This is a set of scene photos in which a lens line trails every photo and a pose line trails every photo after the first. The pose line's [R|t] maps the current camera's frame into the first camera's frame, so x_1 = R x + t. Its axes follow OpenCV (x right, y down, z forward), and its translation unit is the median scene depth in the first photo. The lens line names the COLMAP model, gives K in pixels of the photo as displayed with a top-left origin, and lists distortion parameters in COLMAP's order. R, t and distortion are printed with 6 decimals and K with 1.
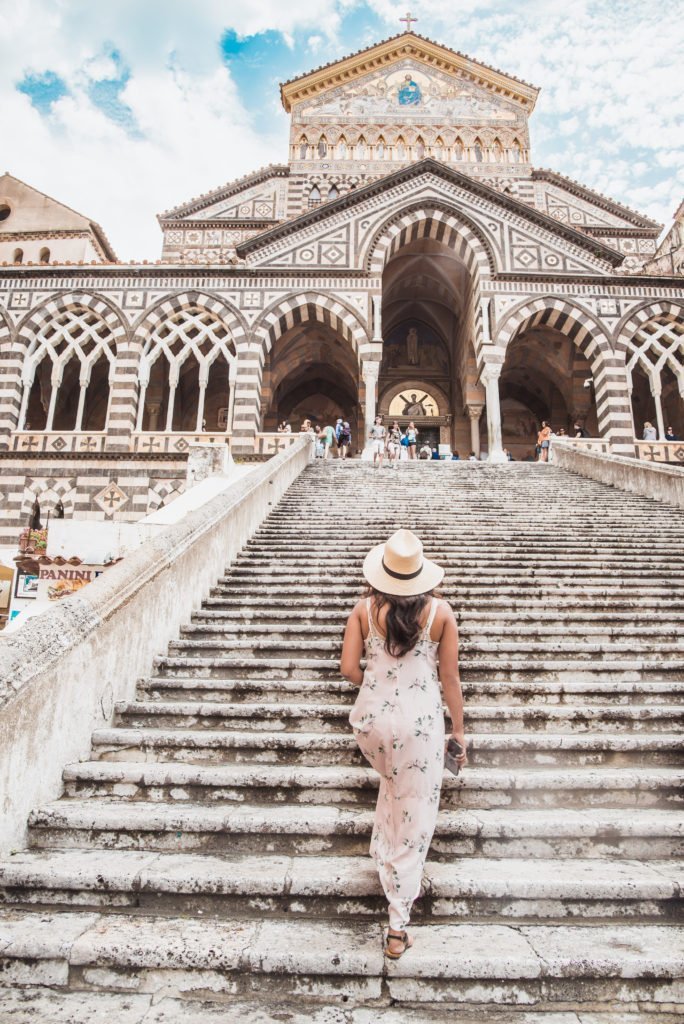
lens RADIAL K [[691.2, 0, 342.0], [0, 691.2, 512.0], [0, 0, 1]] dist [-0.100798, 0.067341]
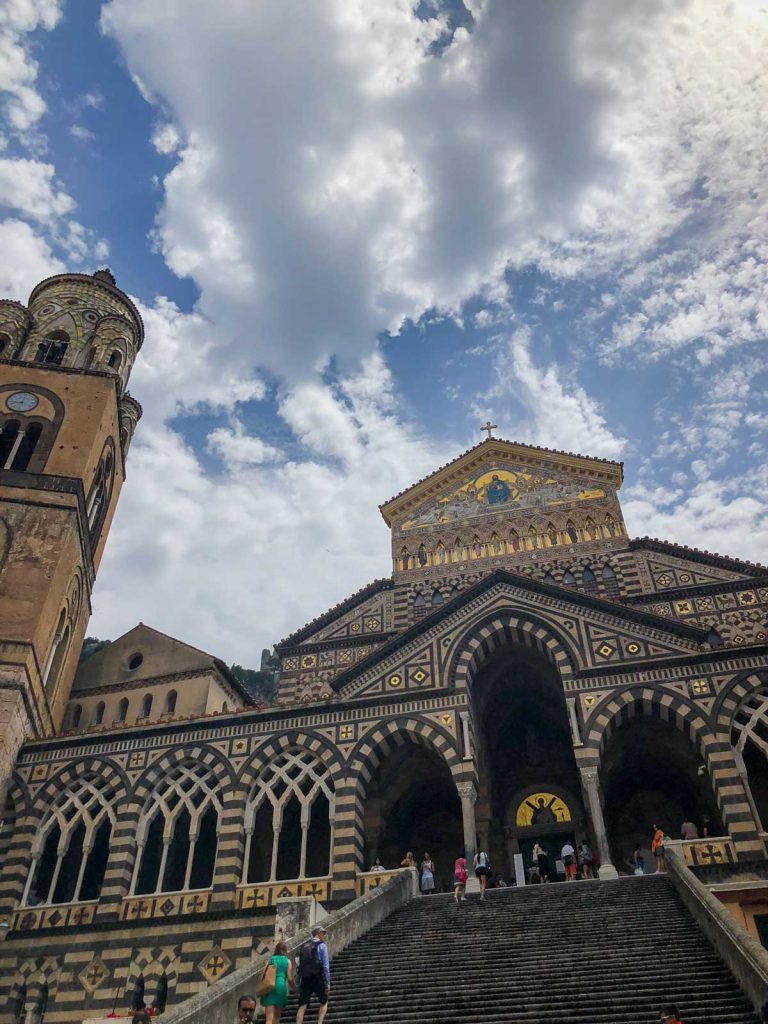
lens RADIAL K [[833.1, 0, 384.0], [0, 833.1, 512.0], [0, 0, 1]] dist [-0.002057, -0.011618]
pose [[0.968324, -0.186895, -0.165586, 0.193574], [0.092225, 0.883954, -0.458389, -0.022461], [0.232041, 0.428598, 0.873190, -0.230248]]
